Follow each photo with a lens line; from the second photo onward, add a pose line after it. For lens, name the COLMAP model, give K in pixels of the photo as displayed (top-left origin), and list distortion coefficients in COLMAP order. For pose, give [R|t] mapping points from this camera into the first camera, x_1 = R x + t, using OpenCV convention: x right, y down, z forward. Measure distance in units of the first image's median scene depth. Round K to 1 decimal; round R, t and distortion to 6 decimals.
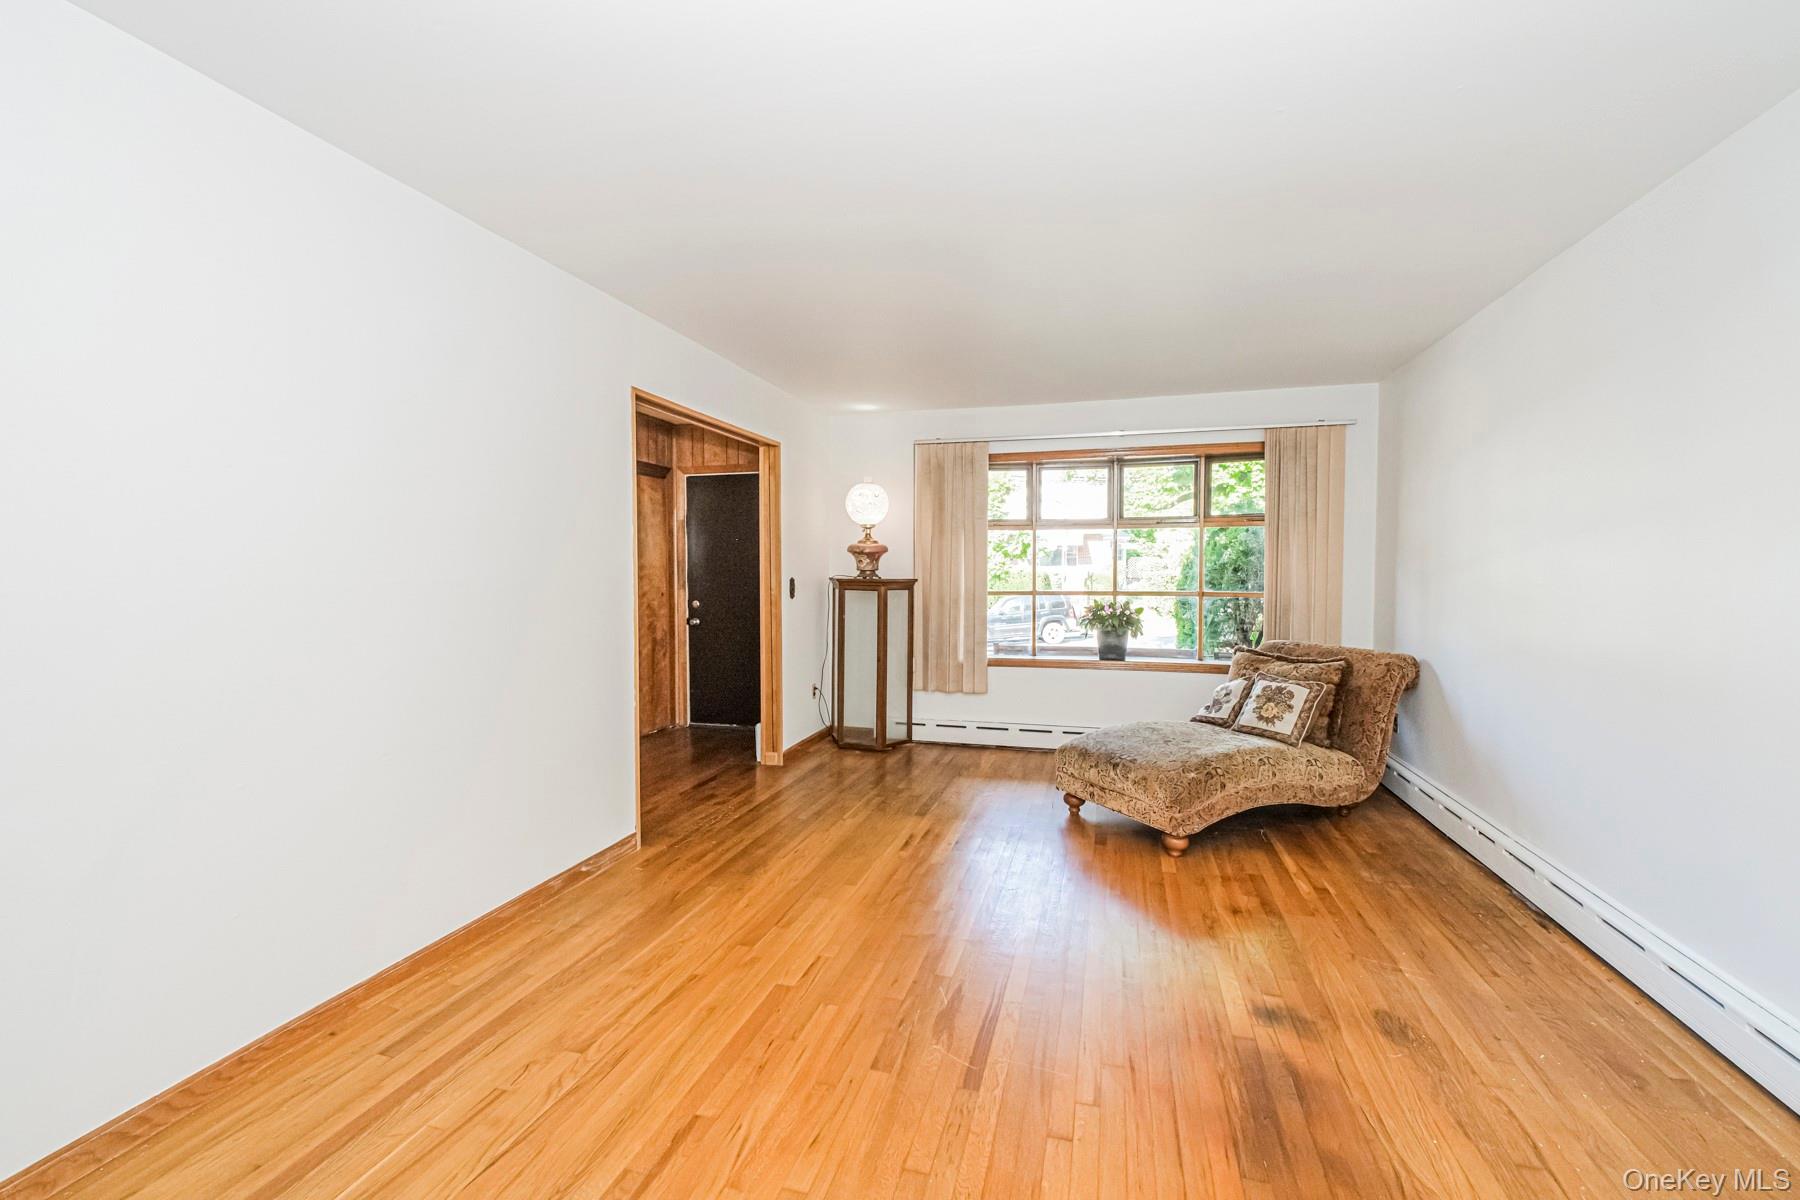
lens RADIAL K [[751.2, 0, 906.9], [0, 751.2, 591.5], [0, 0, 1]] dist [-0.002534, -0.000293]
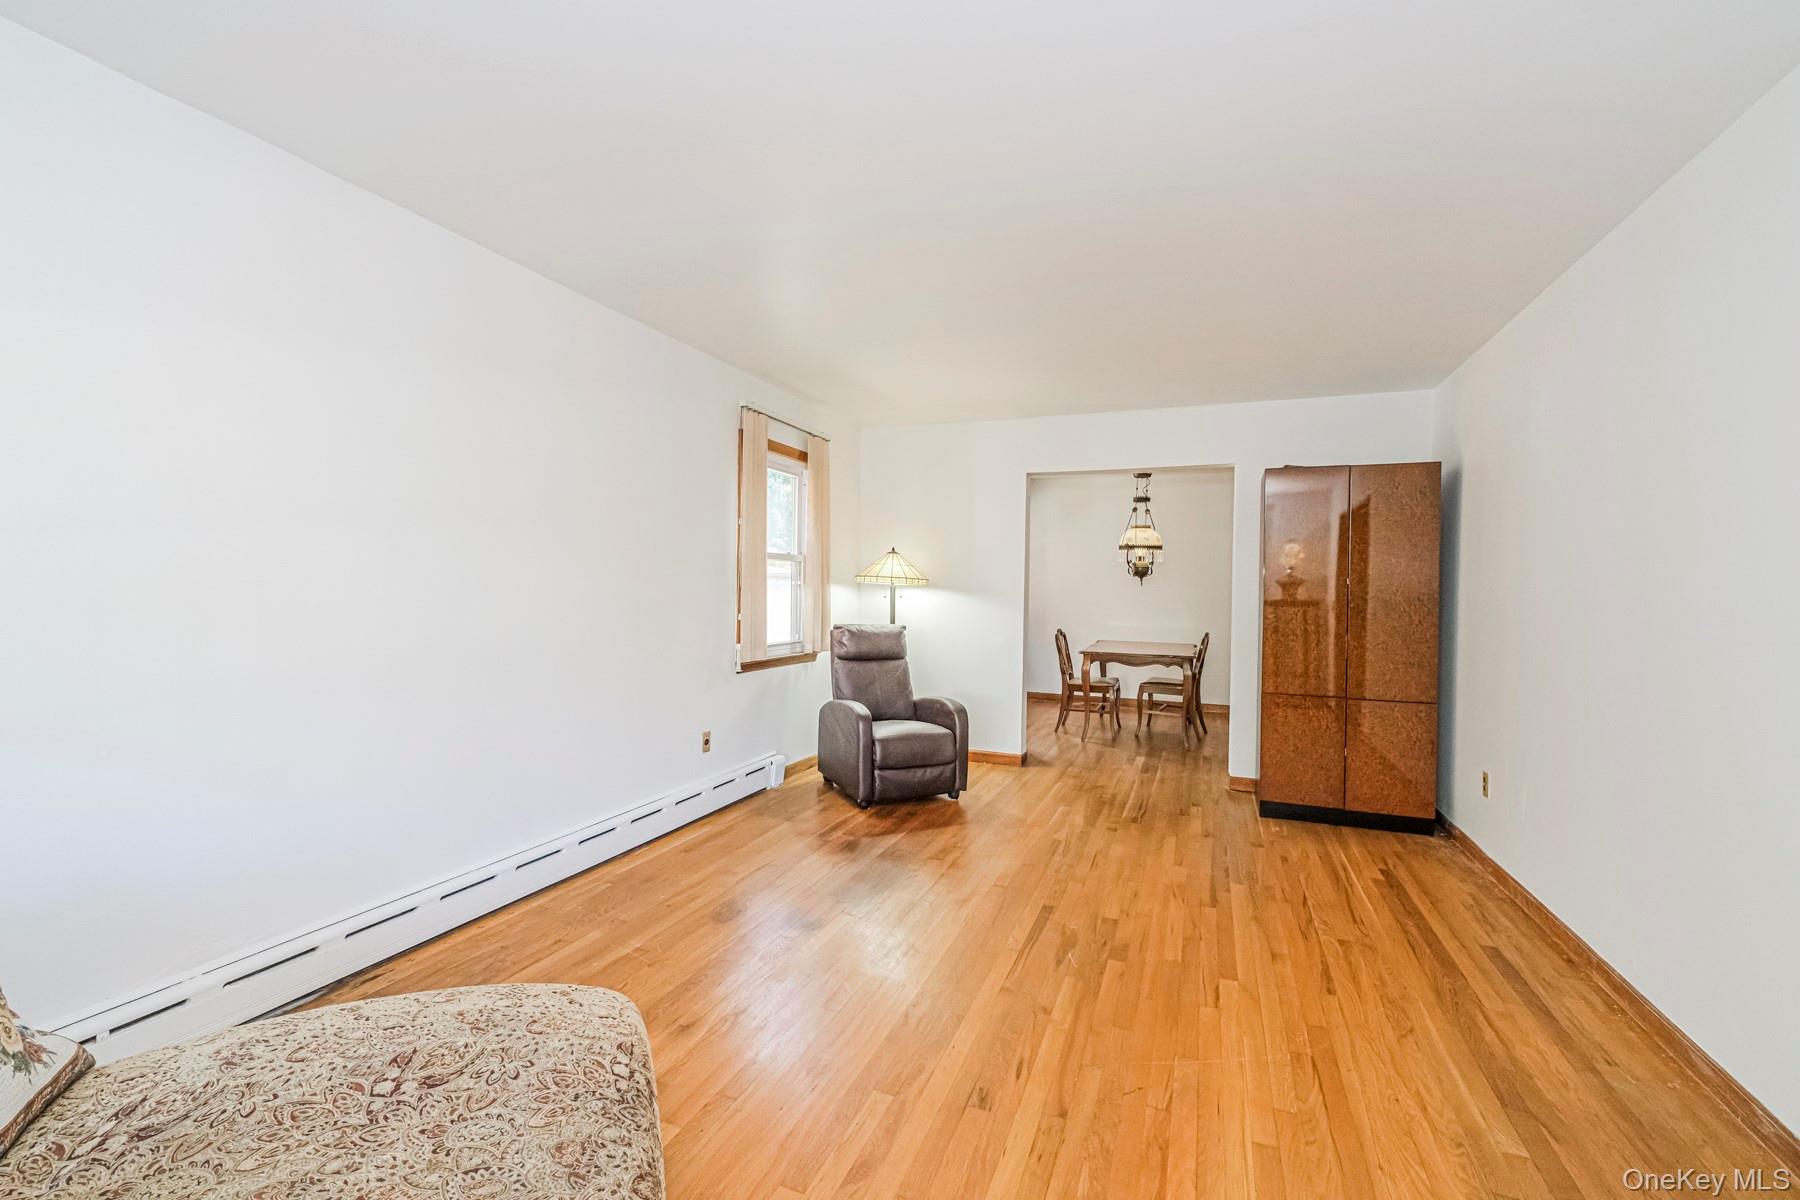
lens RADIAL K [[751.2, 0, 902.1], [0, 751.2, 590.3], [0, 0, 1]] dist [-0.002534, -0.000293]
pose [[-0.993818, -0.018589, 0.109458, 0.200367], [-0.014740, 0.999248, 0.035865, -0.050175], [-0.110042, 0.034030, -0.993344, 2.246746]]
